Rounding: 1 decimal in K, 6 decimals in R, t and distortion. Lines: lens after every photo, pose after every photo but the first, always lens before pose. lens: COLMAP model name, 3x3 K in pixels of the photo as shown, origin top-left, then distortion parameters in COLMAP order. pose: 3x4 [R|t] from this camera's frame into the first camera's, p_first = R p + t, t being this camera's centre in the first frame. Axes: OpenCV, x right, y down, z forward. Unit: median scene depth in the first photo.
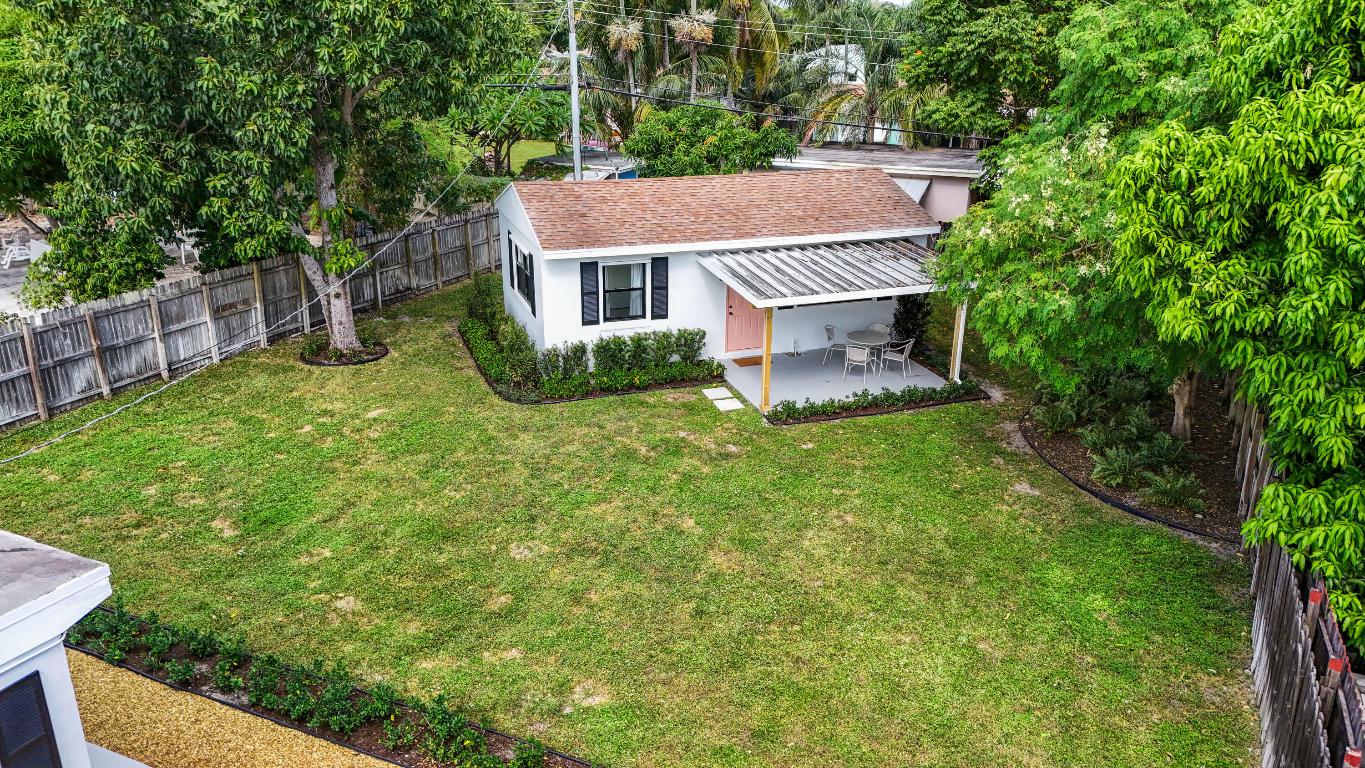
lens RADIAL K [[1001.7, 0, 682.5], [0, 1001.7, 384.0], [0, 0, 1]] dist [-0.002414, -0.000839]
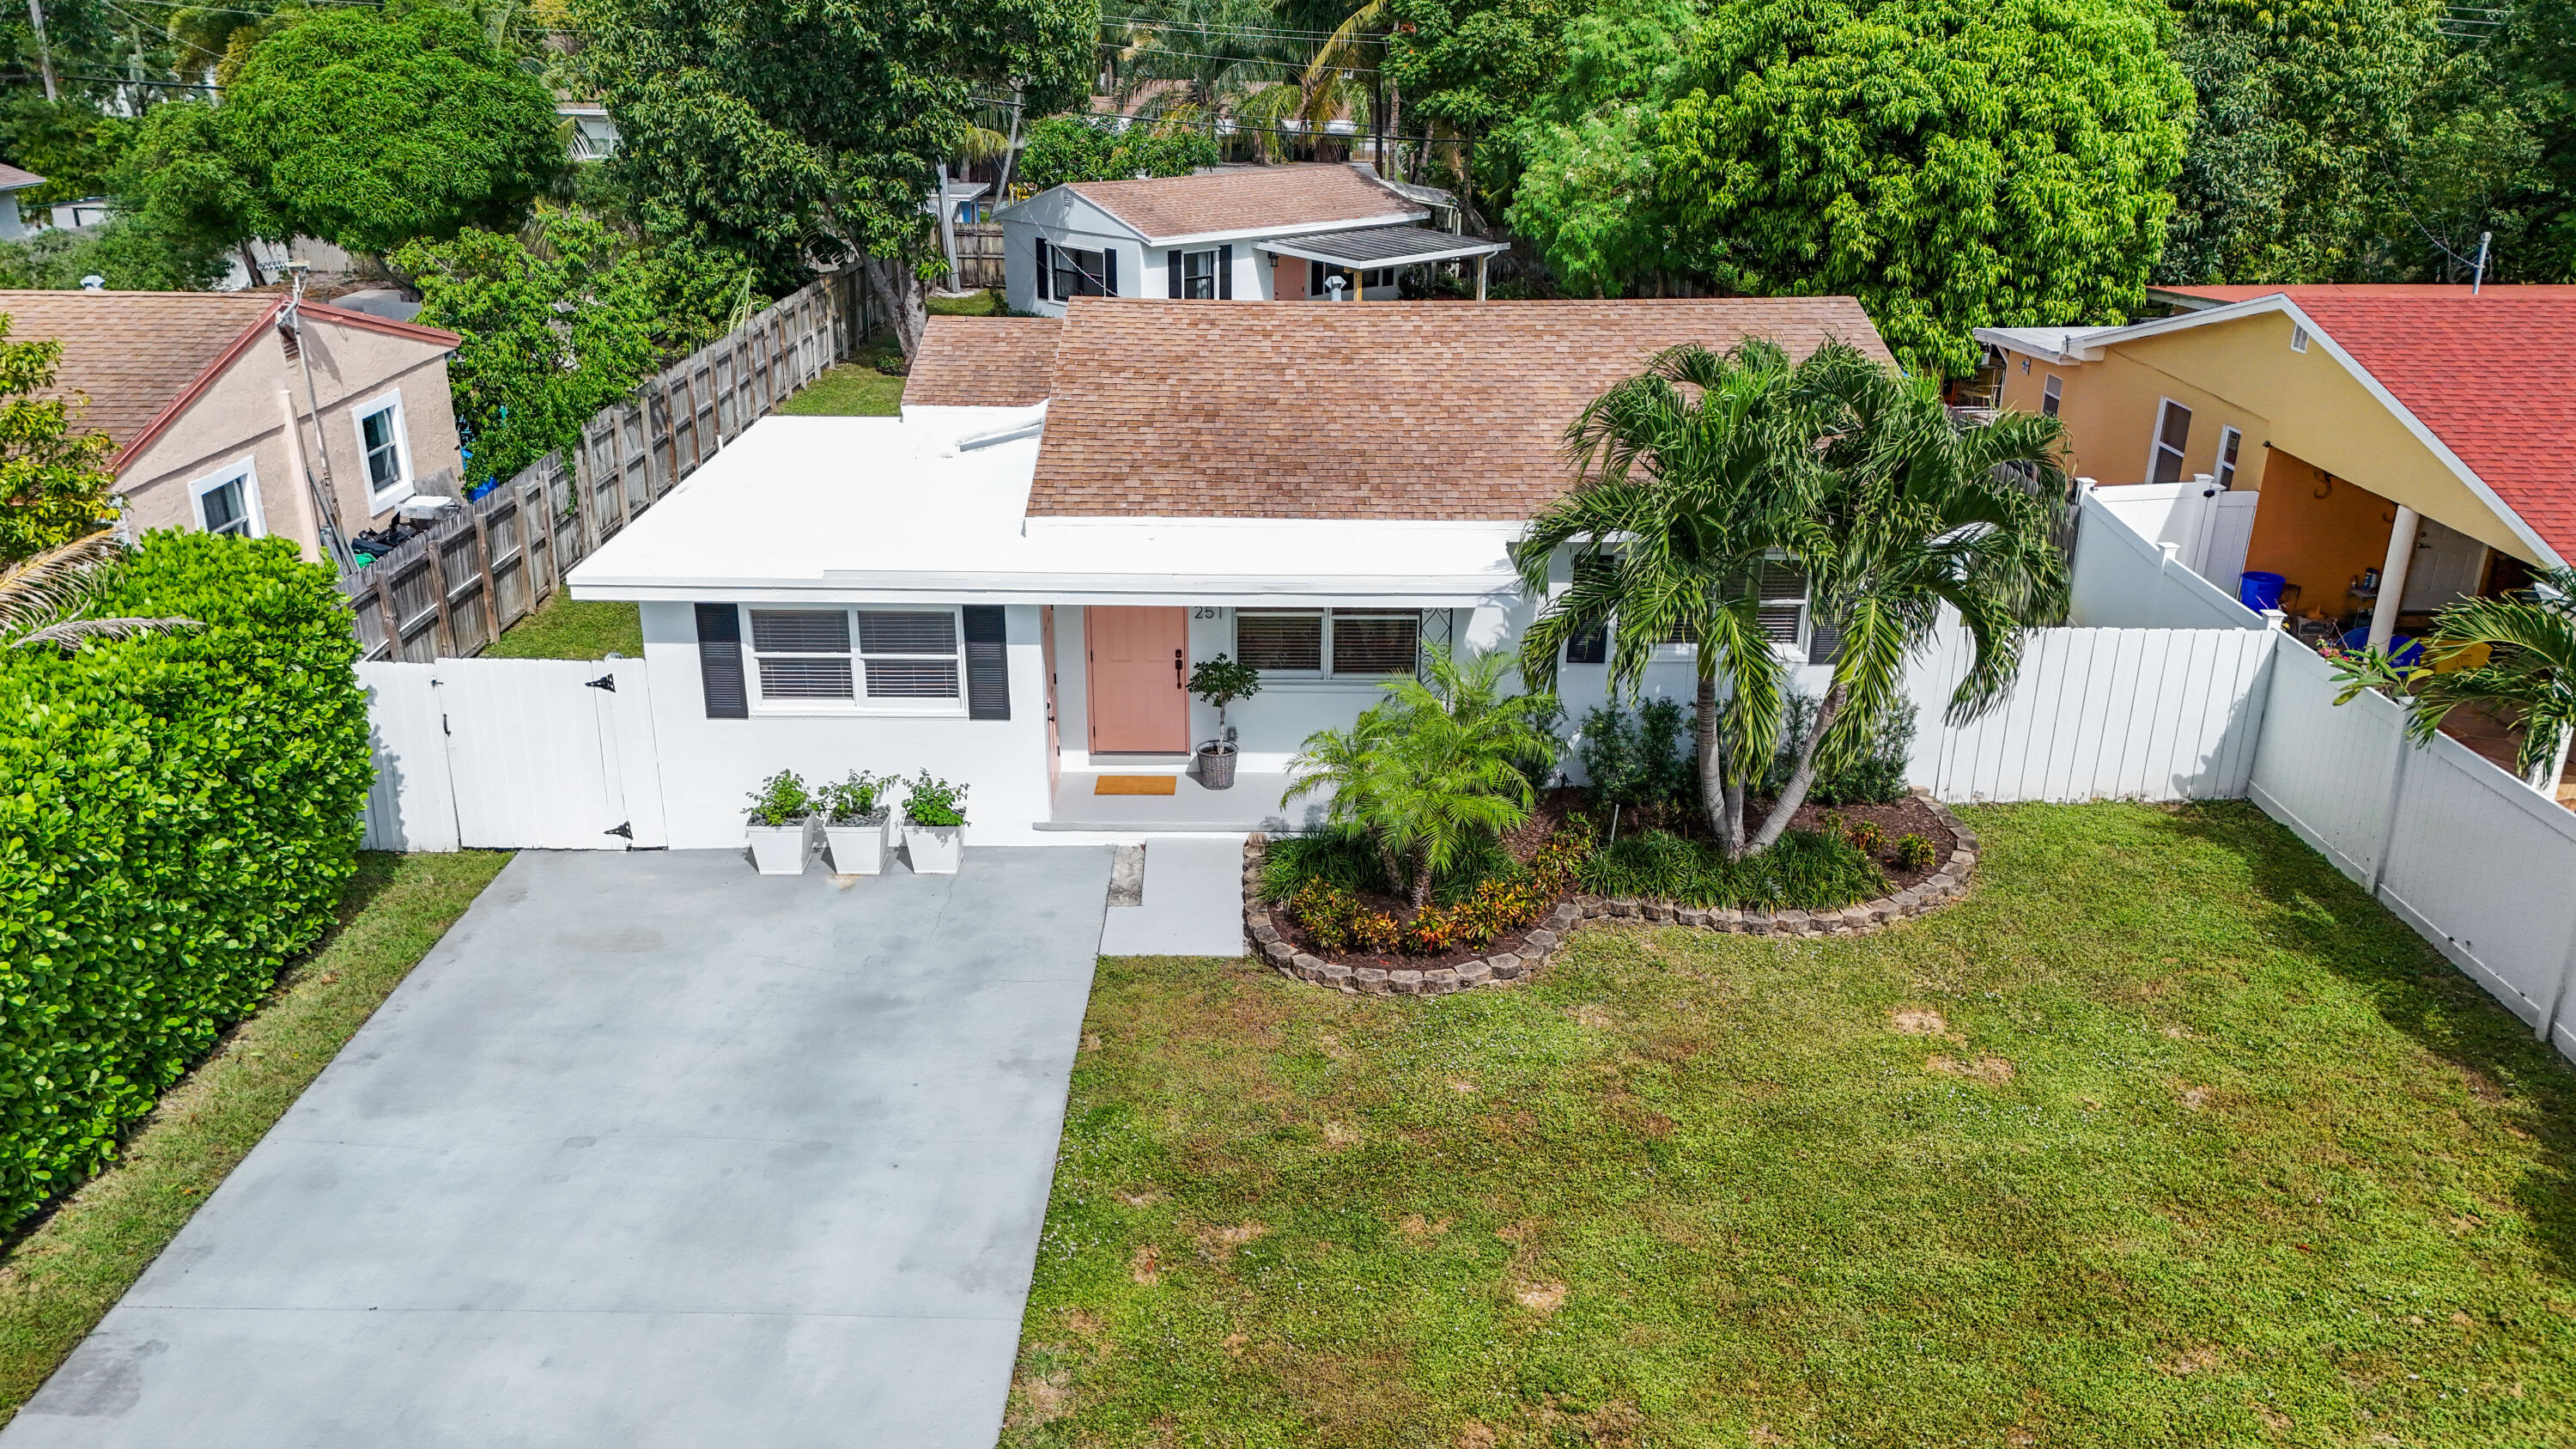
lens RADIAL K [[1890.7, 0, 1288.0], [0, 1890.7, 724.5], [0, 0, 1]] dist [-0.002414, -0.000839]
pose [[0.906790, -0.155213, 0.391972, -1.198467], [0.146821, 0.987821, 0.051501, 0.410823], [-0.395191, 0.010849, 0.918535, -1.274973]]
